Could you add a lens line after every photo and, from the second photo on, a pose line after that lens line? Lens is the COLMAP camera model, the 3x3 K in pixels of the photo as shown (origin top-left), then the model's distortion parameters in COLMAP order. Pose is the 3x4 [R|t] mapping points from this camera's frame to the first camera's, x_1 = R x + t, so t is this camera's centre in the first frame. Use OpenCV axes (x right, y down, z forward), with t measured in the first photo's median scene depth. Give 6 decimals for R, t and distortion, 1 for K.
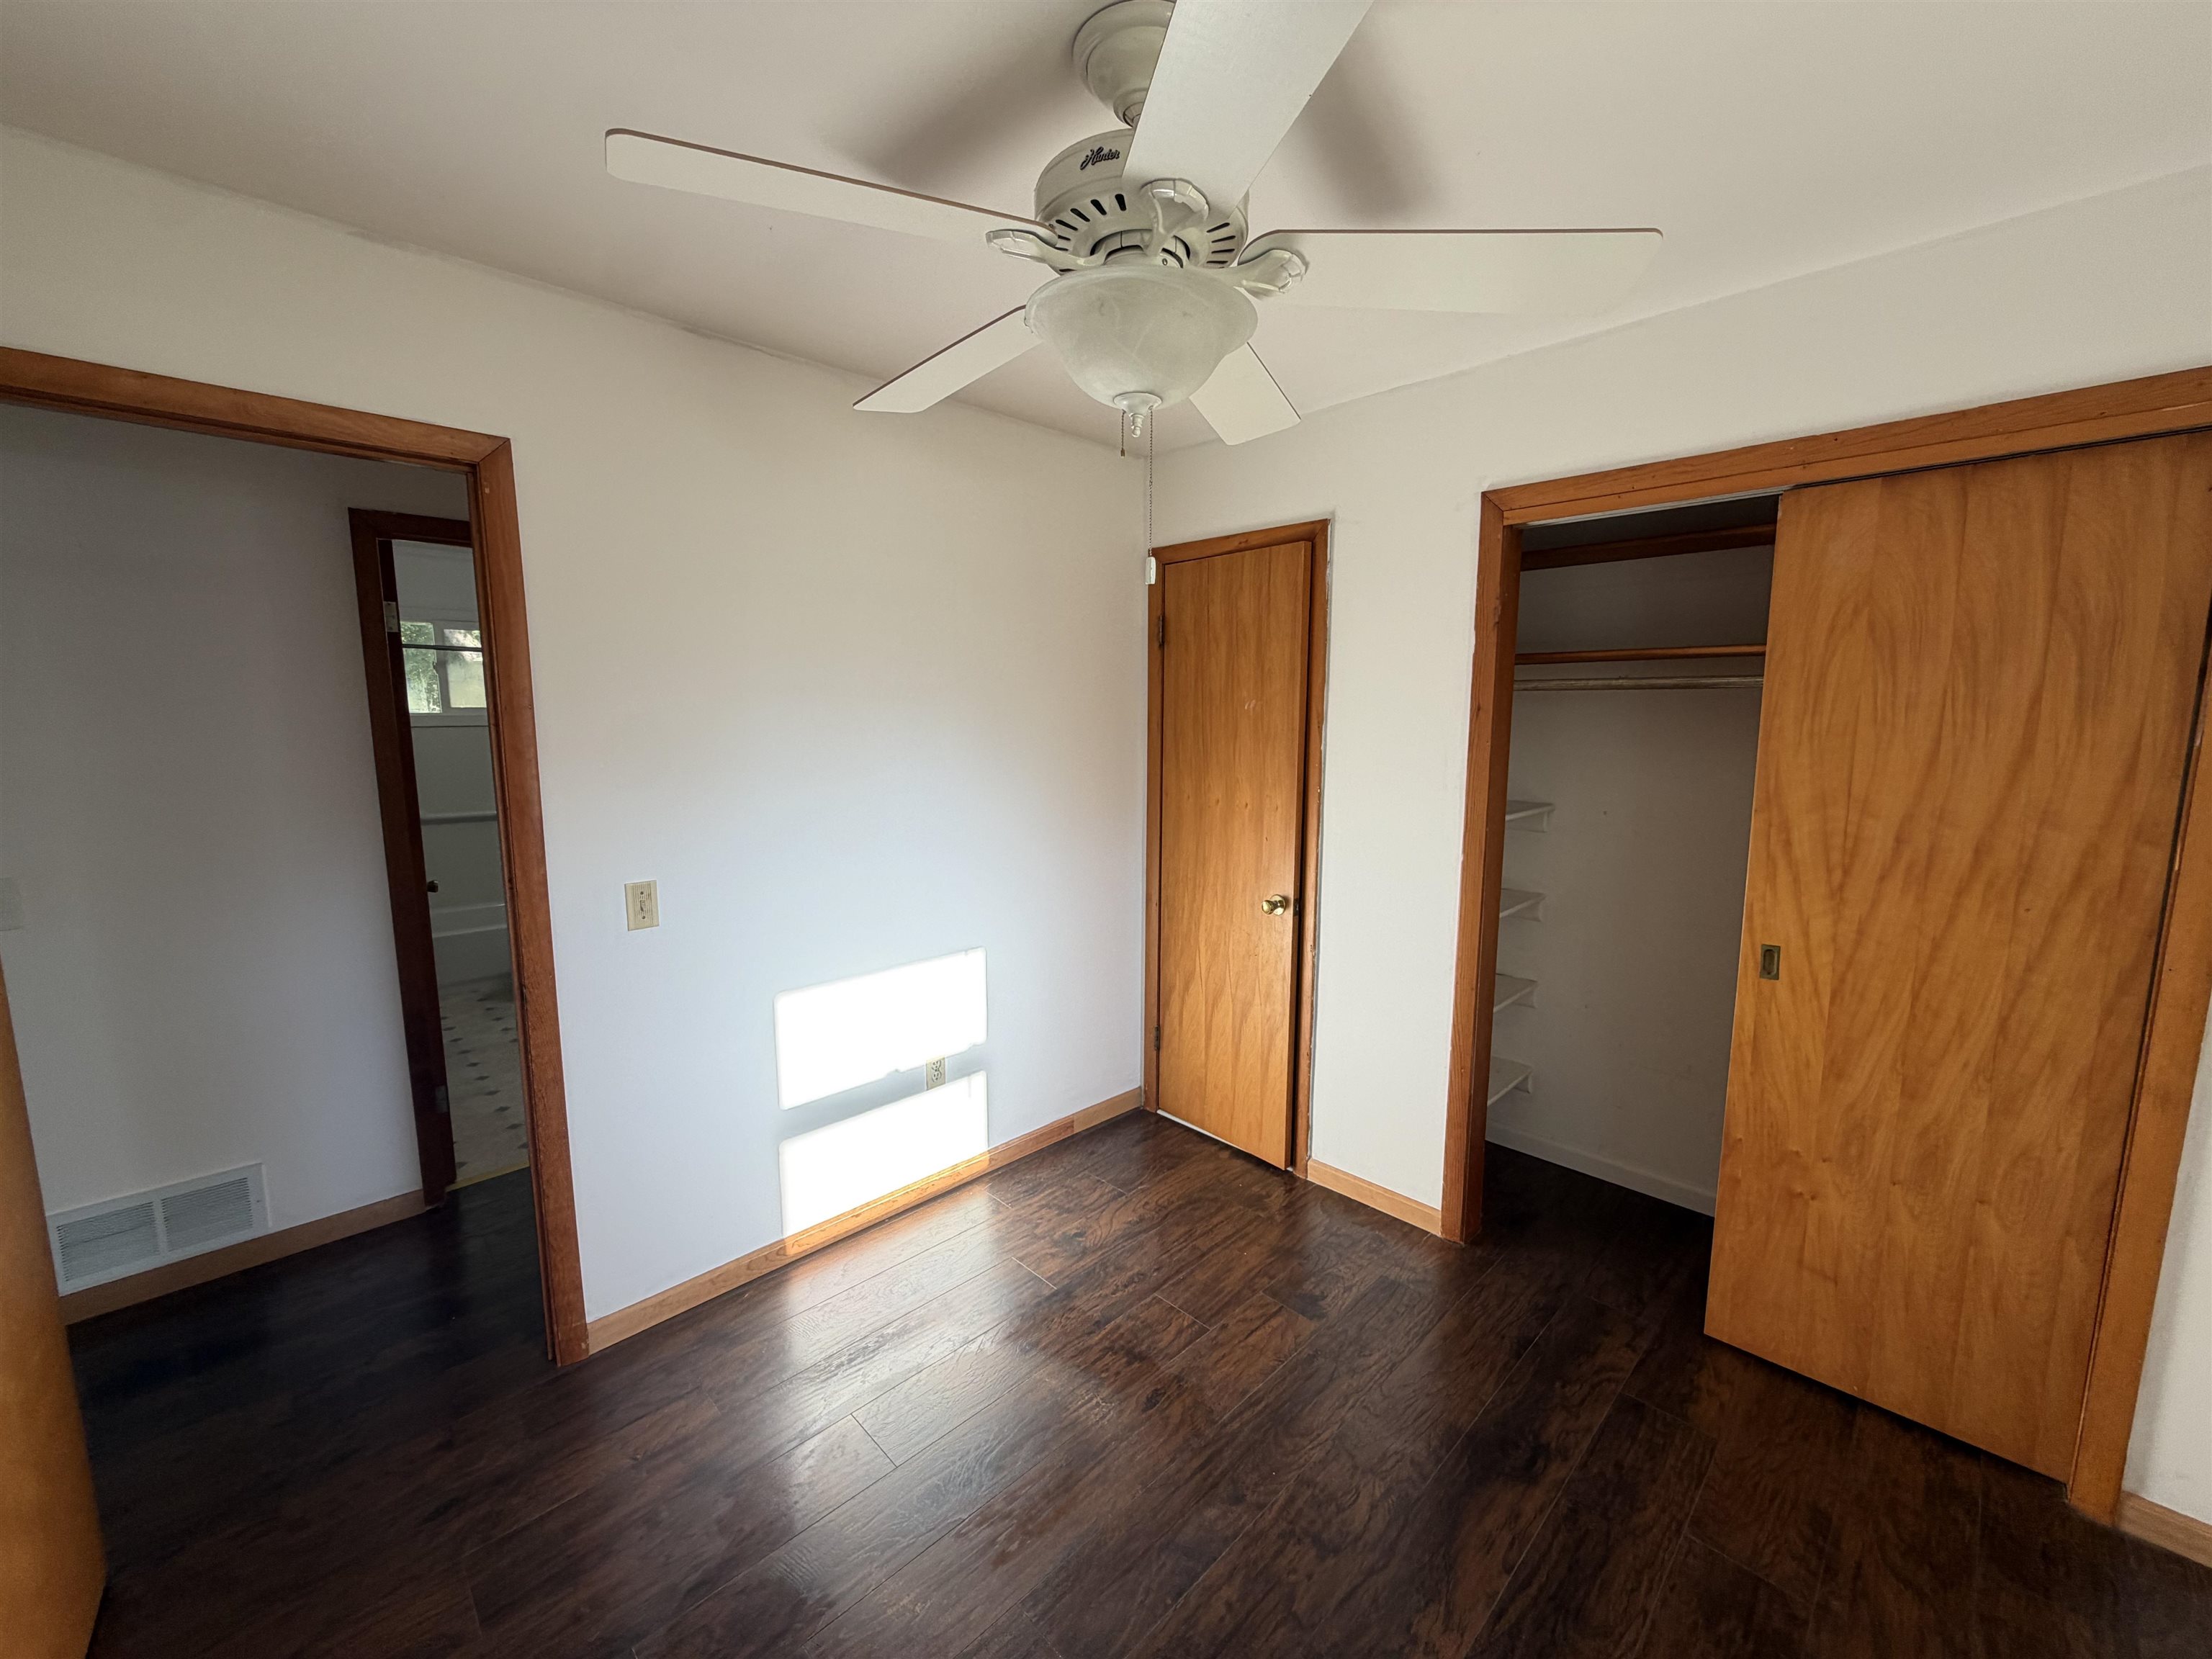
lens RADIAL K [[882.5, 0, 1104.9], [0, 882.5, 829.6], [0, 0, 1]] dist [-0.008332, 0.001213]
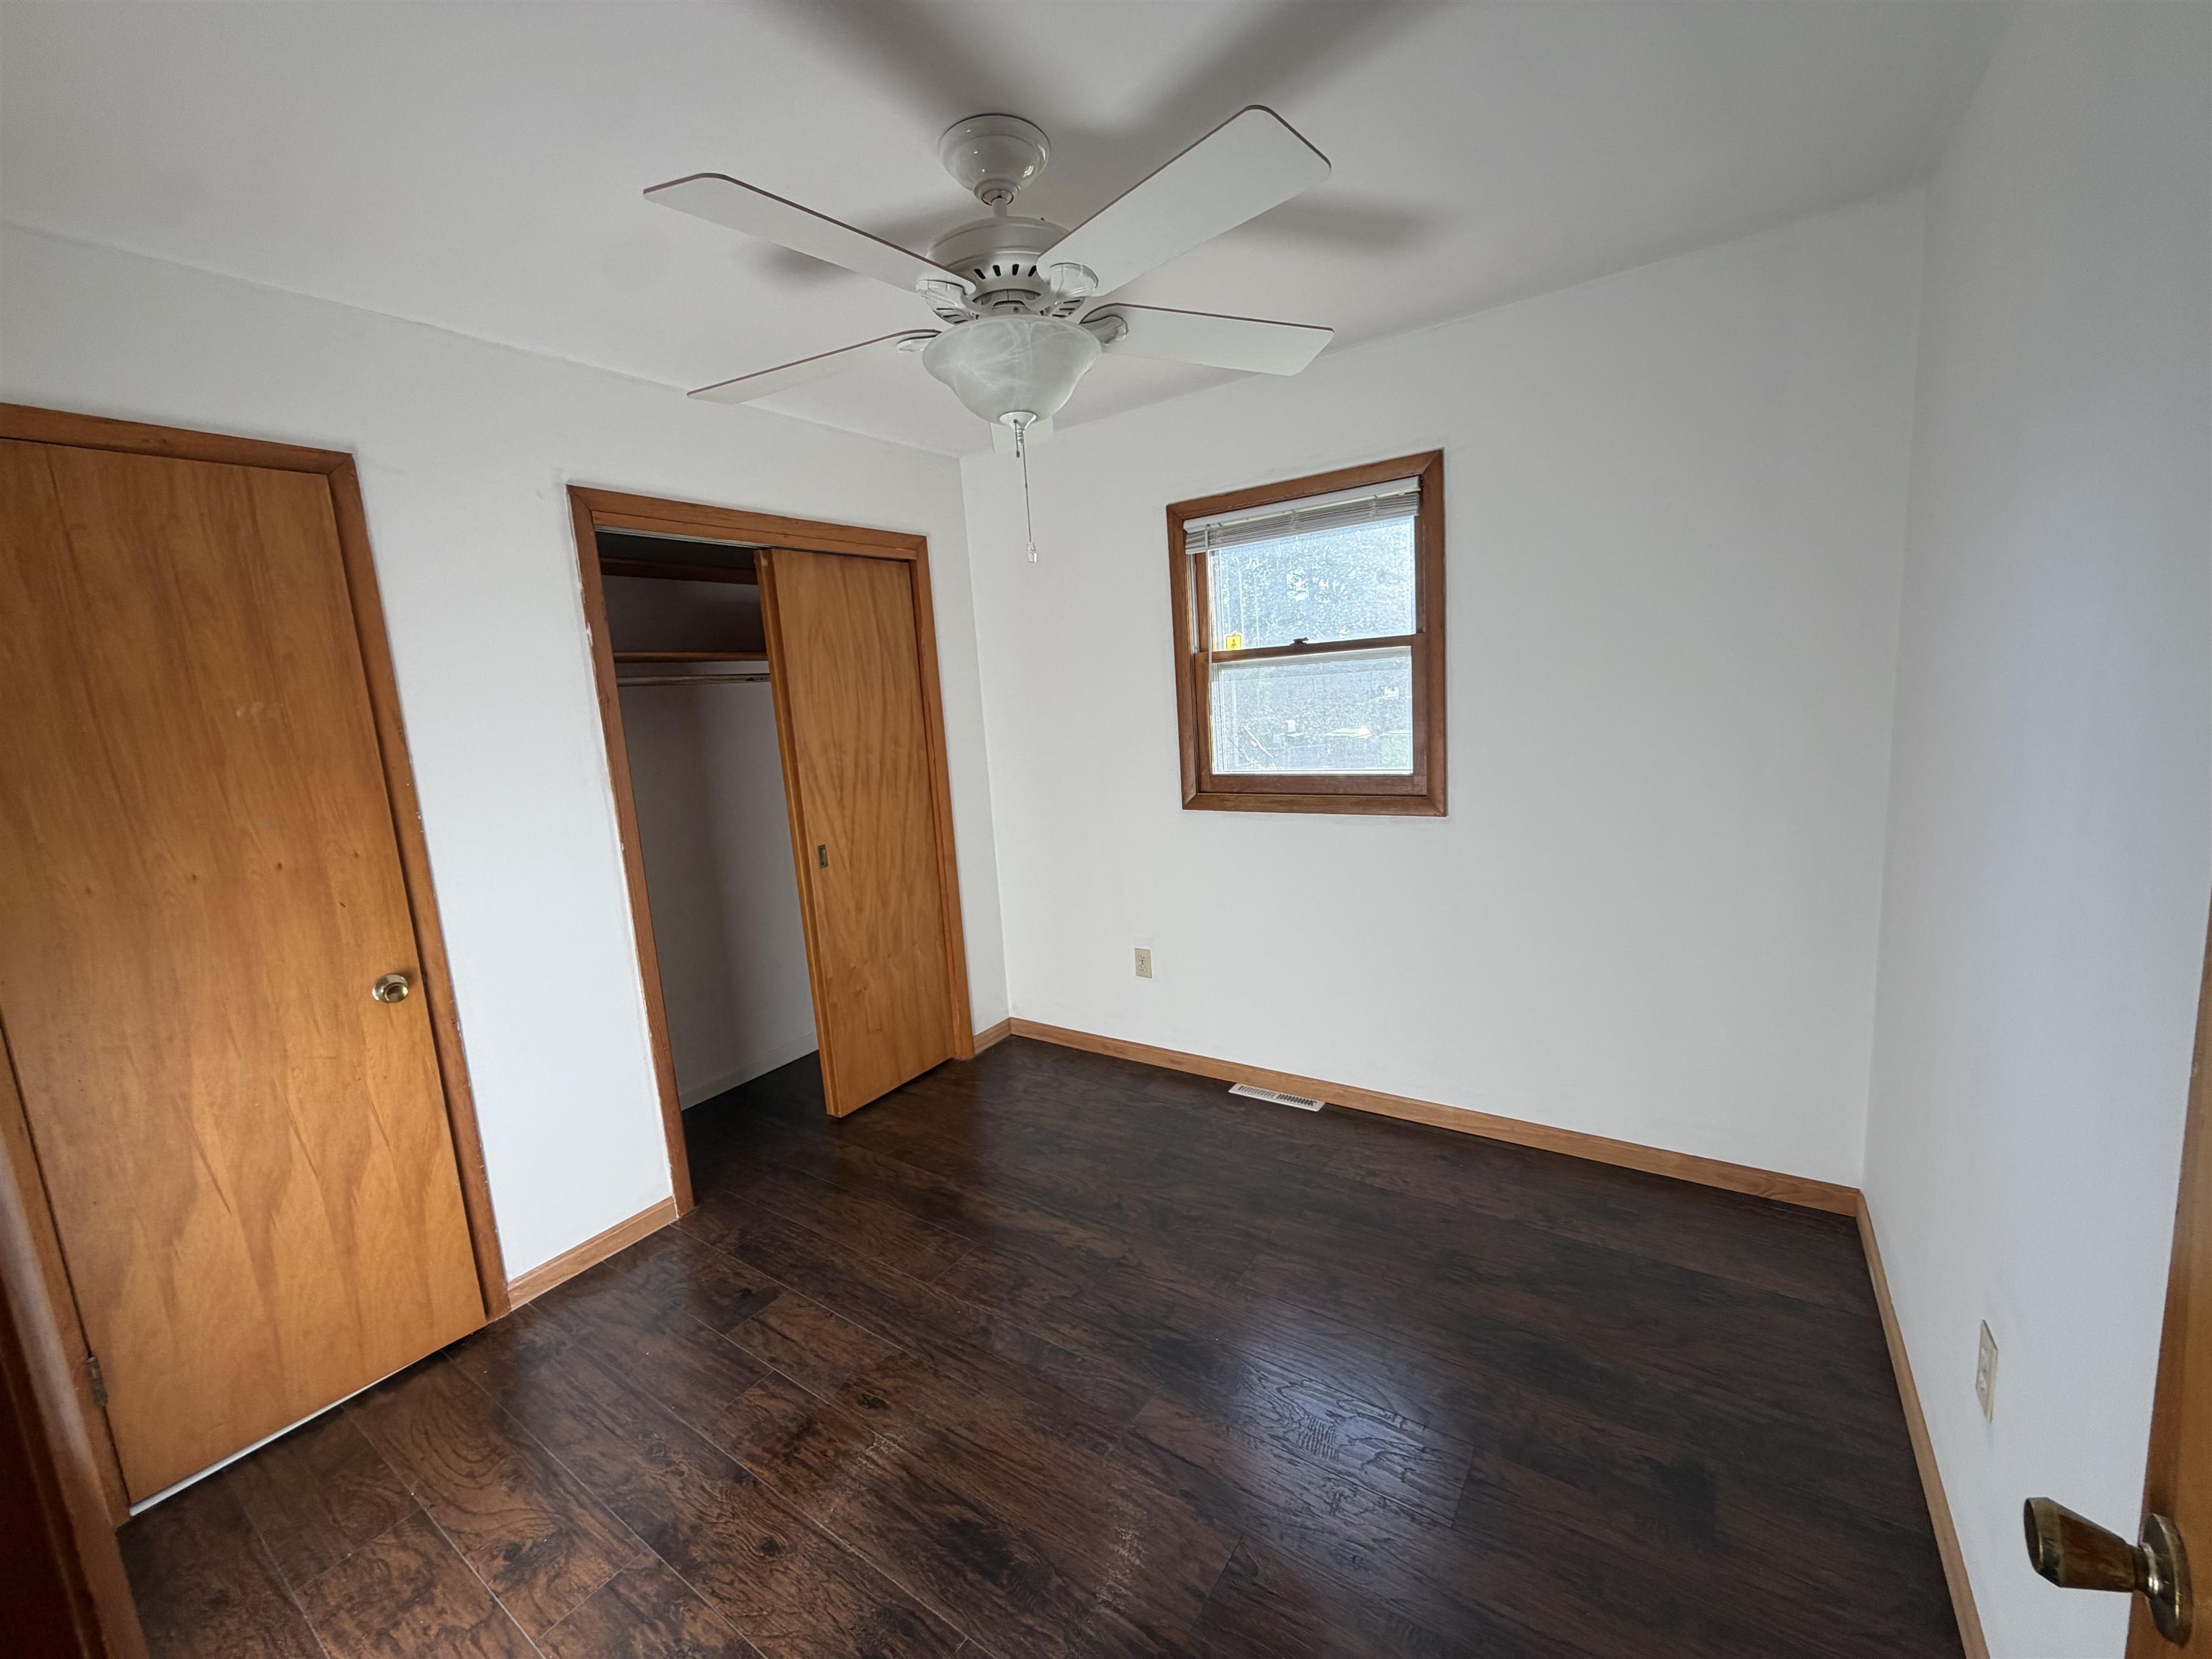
lens RADIAL K [[882.5, 0, 1102.2], [0, 882.5, 828.7], [0, 0, 1]] dist [-0.008332, 0.001213]
pose [[-0.197818, -0.138756, 0.970368, -0.872604], [0.194890, 0.964601, 0.177661, -0.077999], [-0.960669, 0.224260, -0.163773, 0.811255]]
